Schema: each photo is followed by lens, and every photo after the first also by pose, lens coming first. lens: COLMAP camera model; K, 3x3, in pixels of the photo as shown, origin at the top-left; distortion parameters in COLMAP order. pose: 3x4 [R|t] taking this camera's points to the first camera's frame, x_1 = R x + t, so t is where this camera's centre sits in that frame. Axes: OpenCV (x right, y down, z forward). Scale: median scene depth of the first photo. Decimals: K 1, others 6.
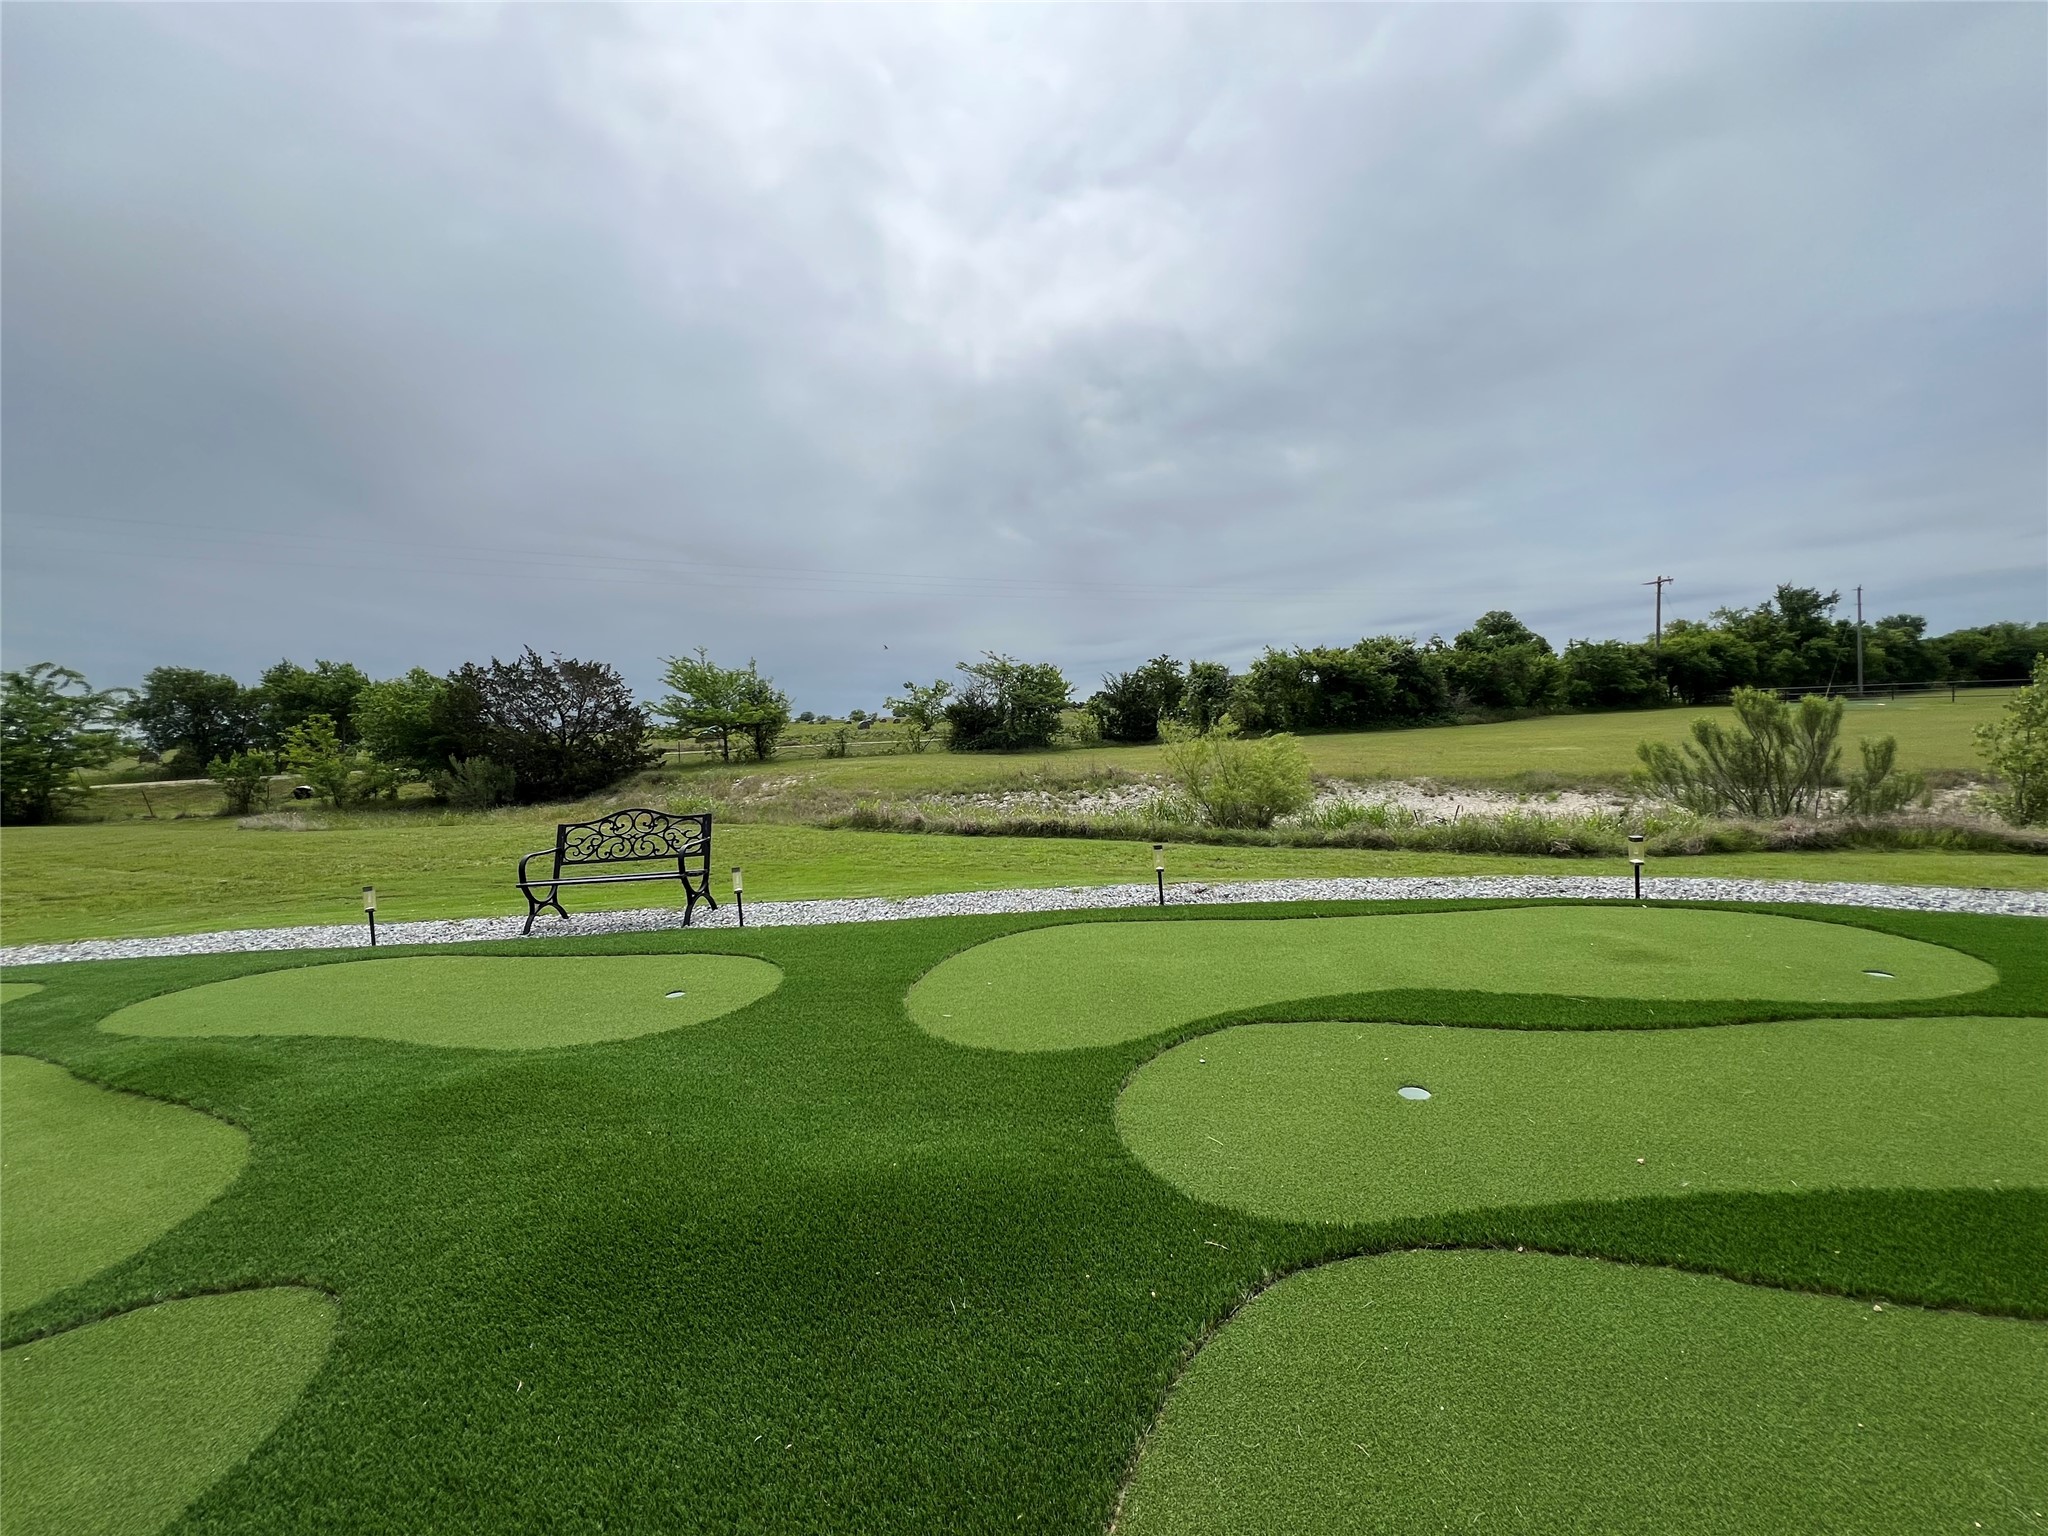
lens RADIAL K [[823.3, 0, 1021.1], [0, 823.3, 767.6], [0, 0, 1]] dist [0.002182, 0.000055]
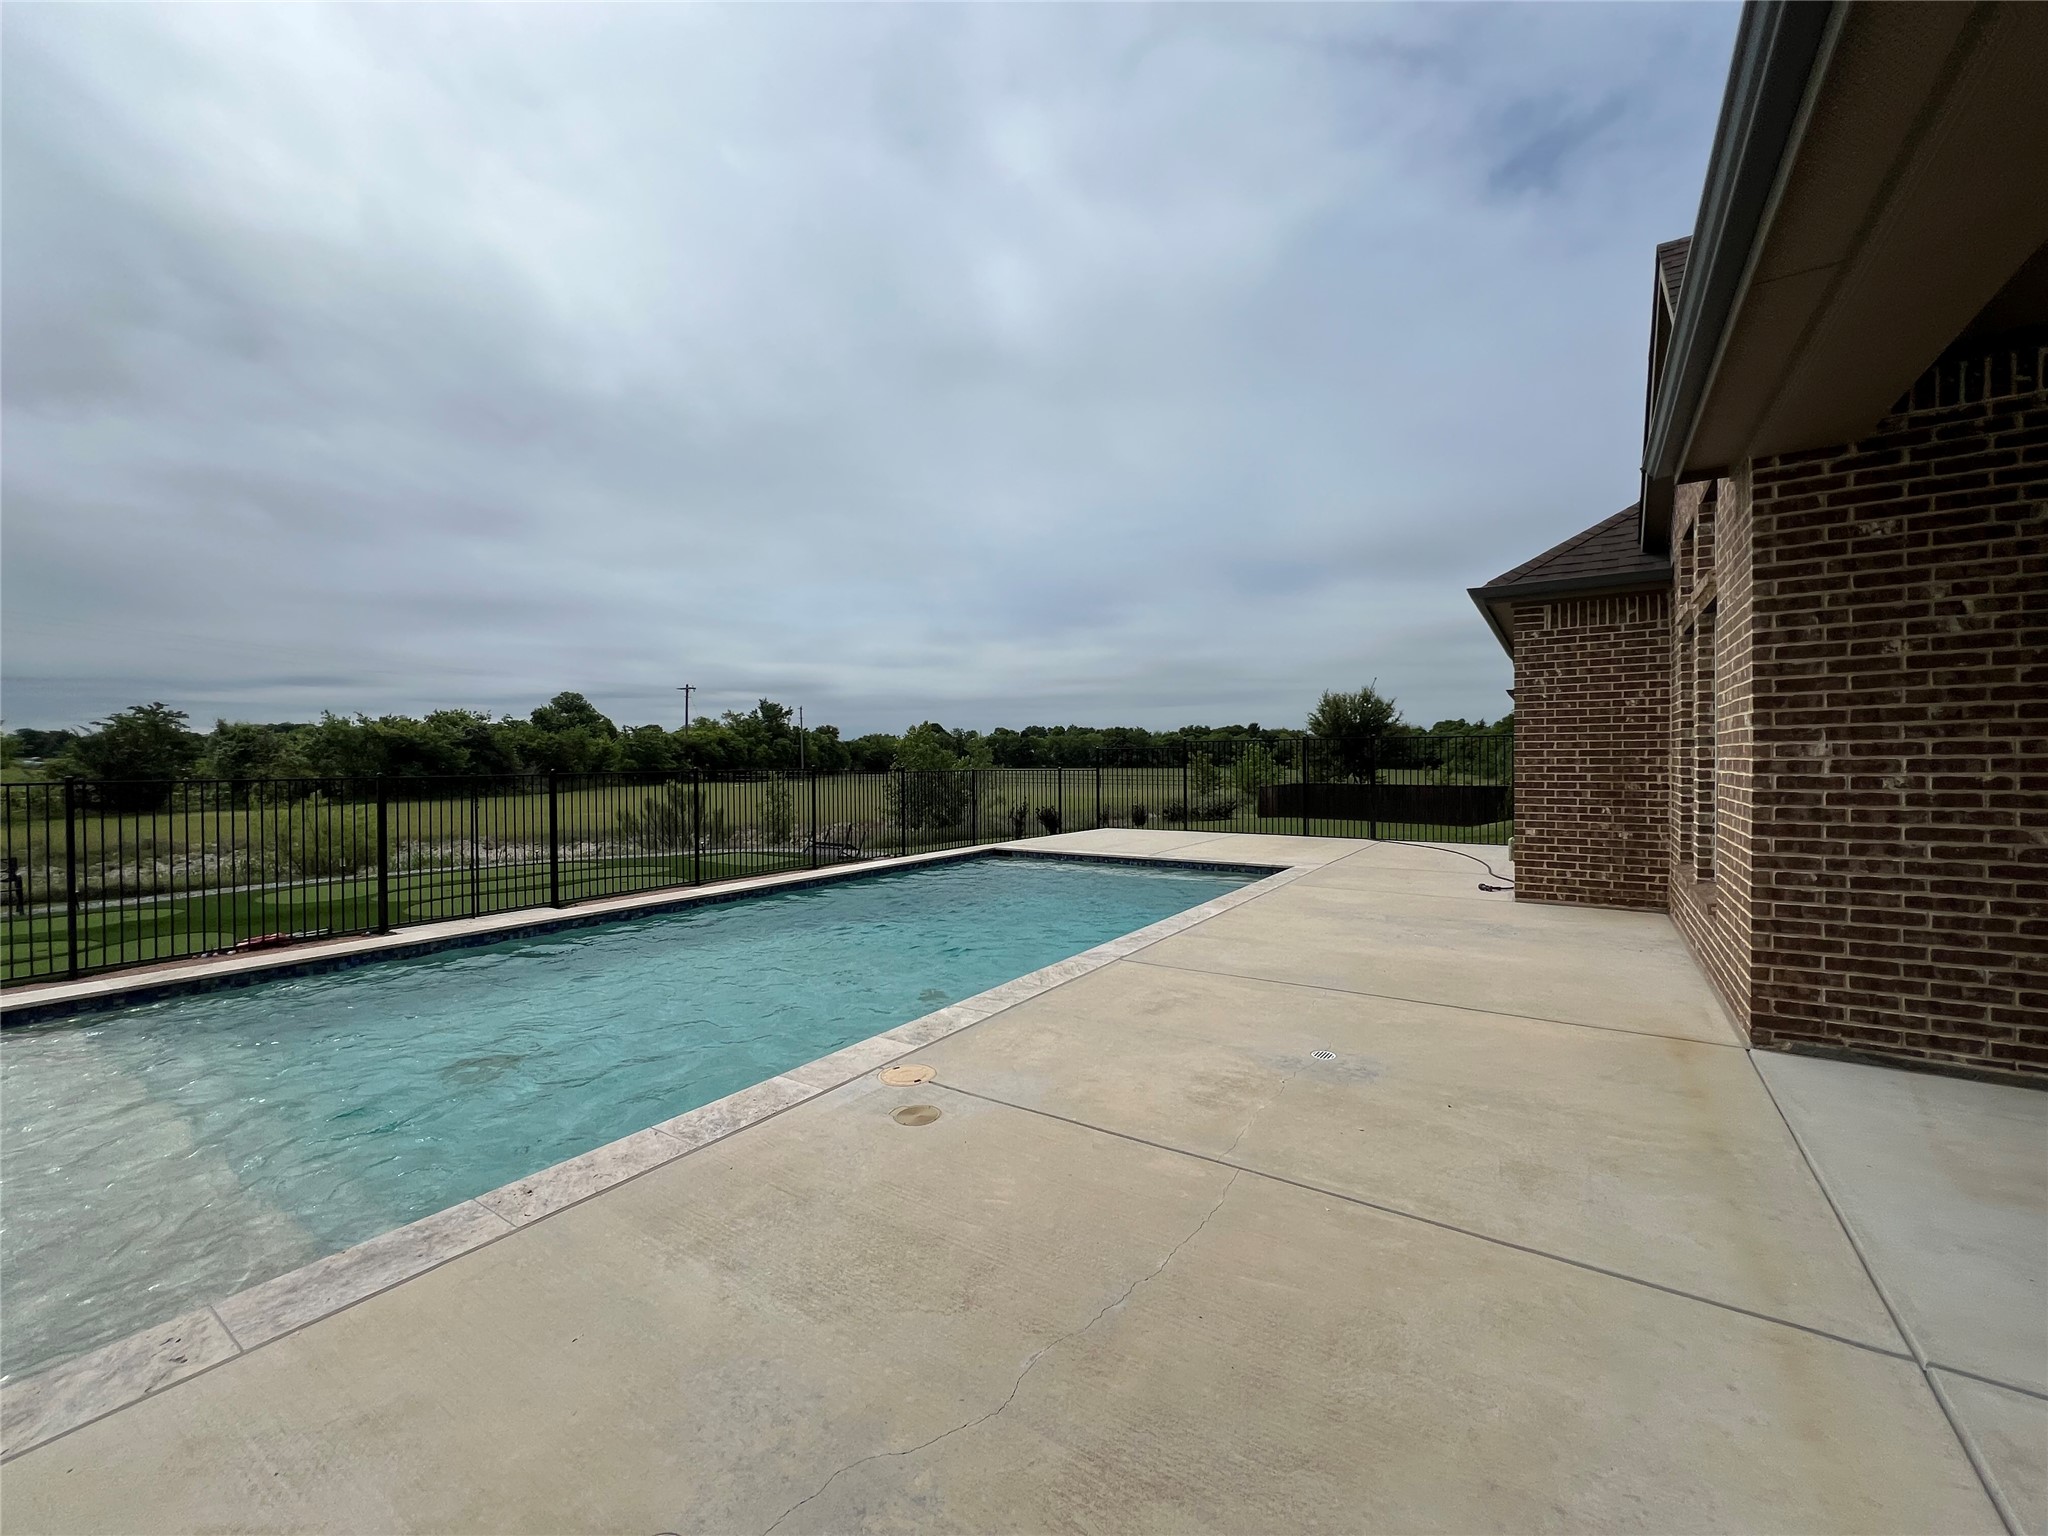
lens RADIAL K [[816.6, 0, 1023.6], [0, 816.6, 767.3], [0, 0, 1]] dist [0.000234, -0.000246]
pose [[0.524594, 0.037543, 0.850525, -0.089860], [0.030675, 0.997545, -0.062953, 0.004686], [-0.850800, 0.059115, 0.522154, -0.214313]]
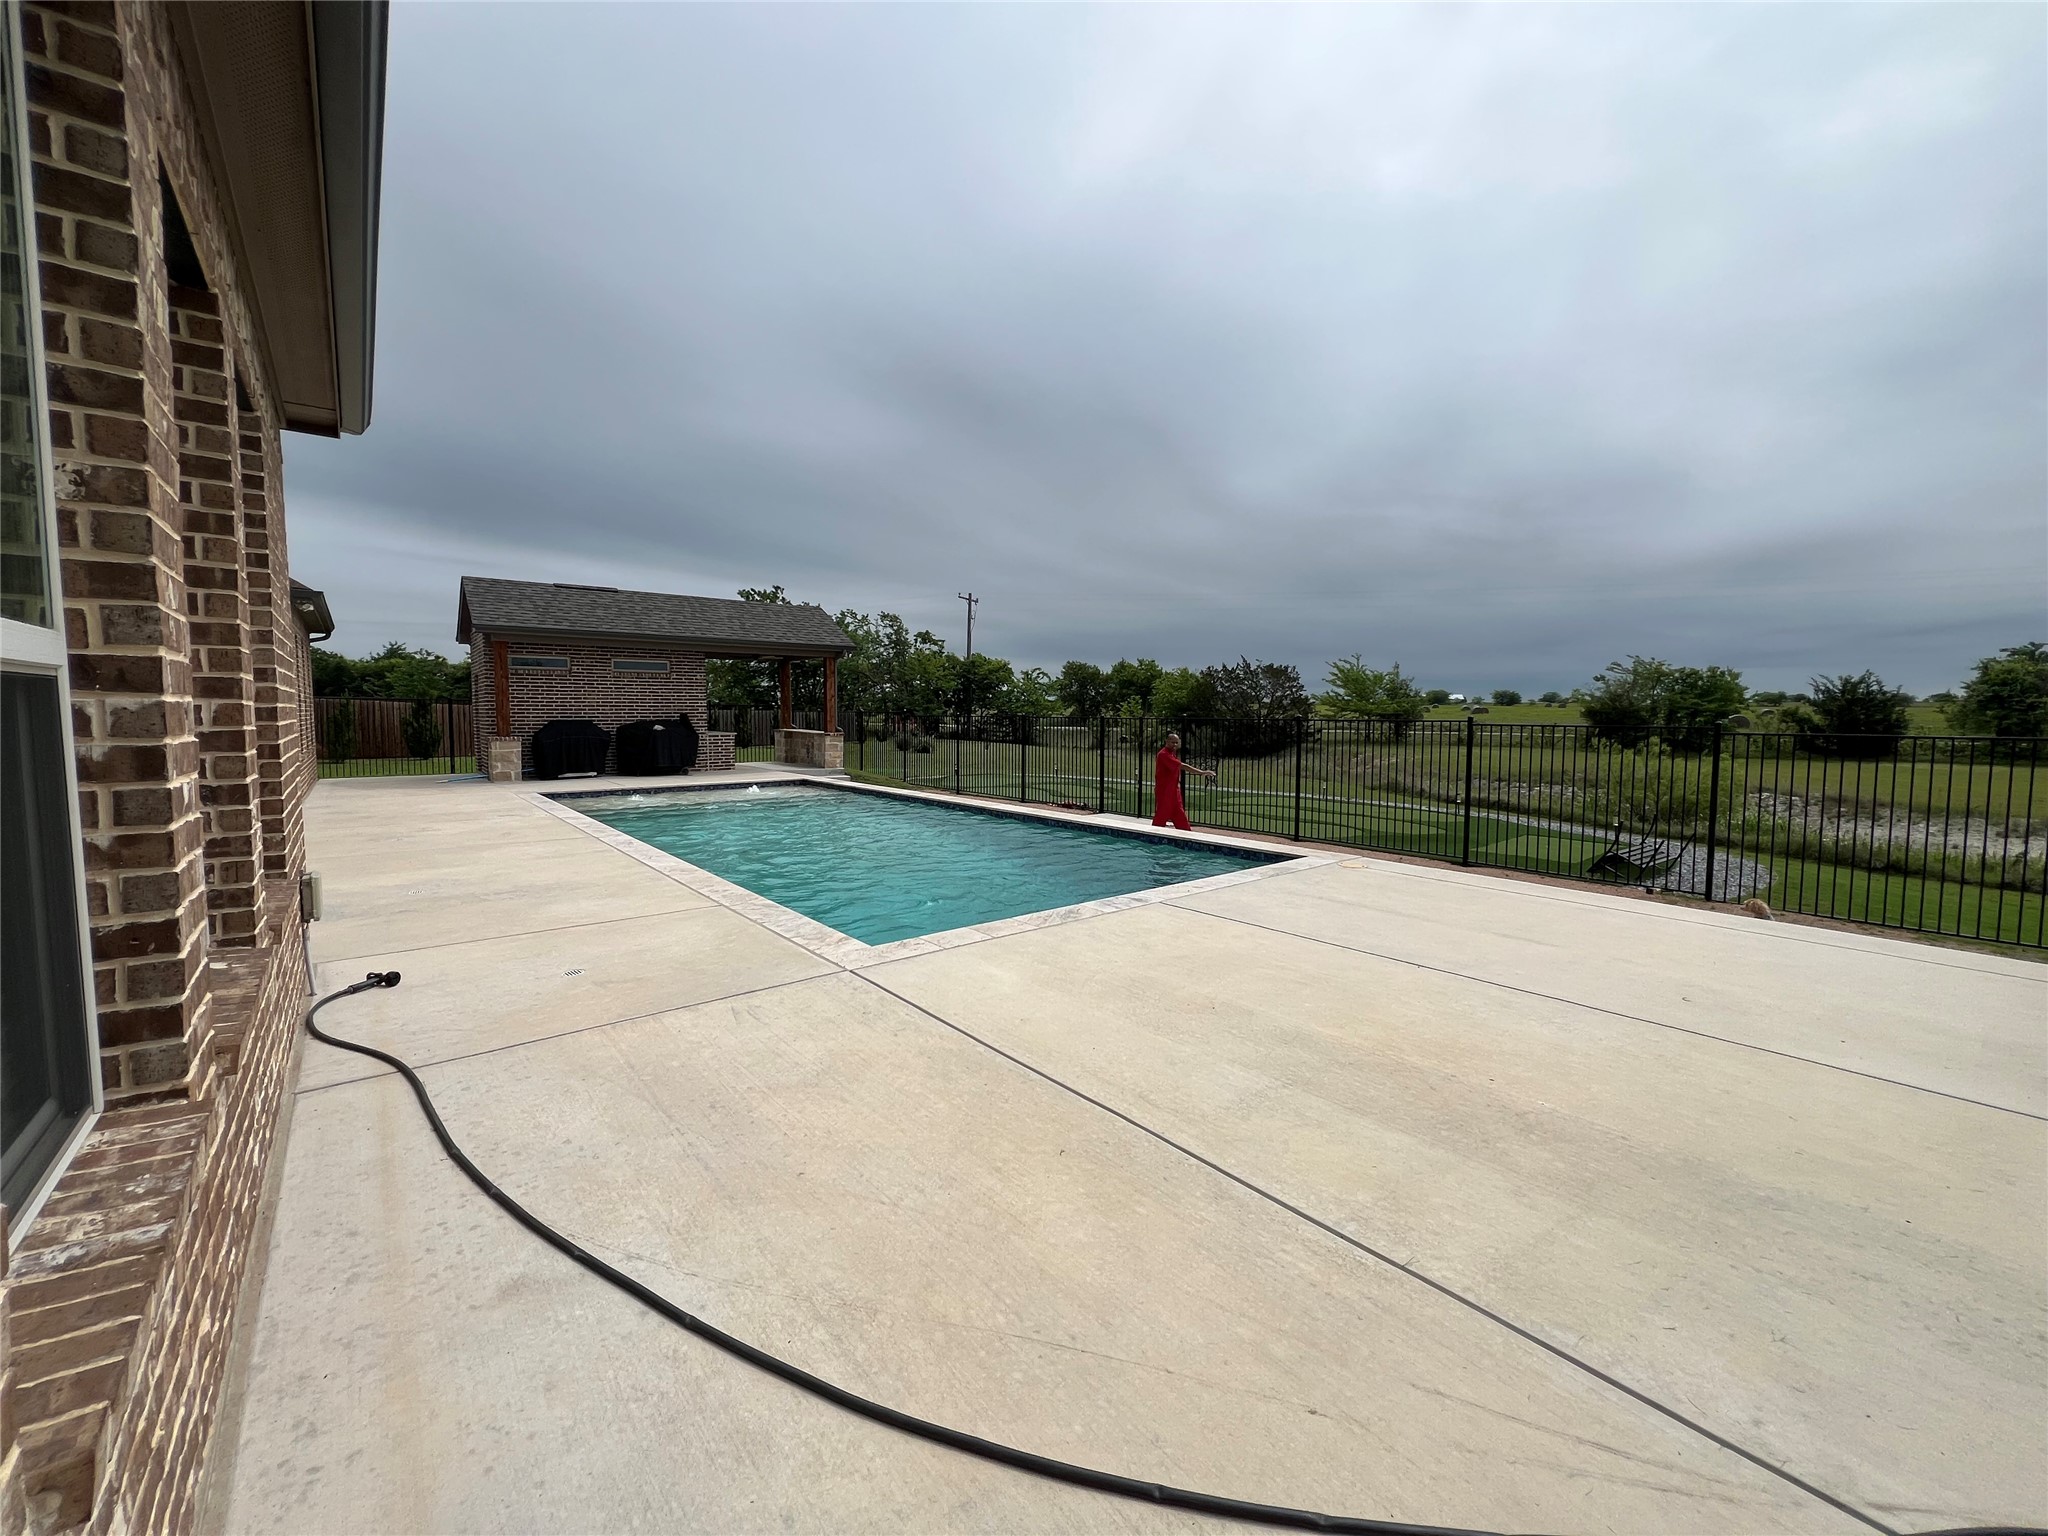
lens RADIAL K [[823.3, 0, 1021.1], [0, 823.3, 767.6], [0, 0, 1]] dist [0.002182, 0.000055]
pose [[0.662757, 0.105375, -0.741383, 0.195877], [-0.079649, 0.994353, 0.070128, -0.010410], [0.744587, 0.012572, 0.667407, -0.225230]]
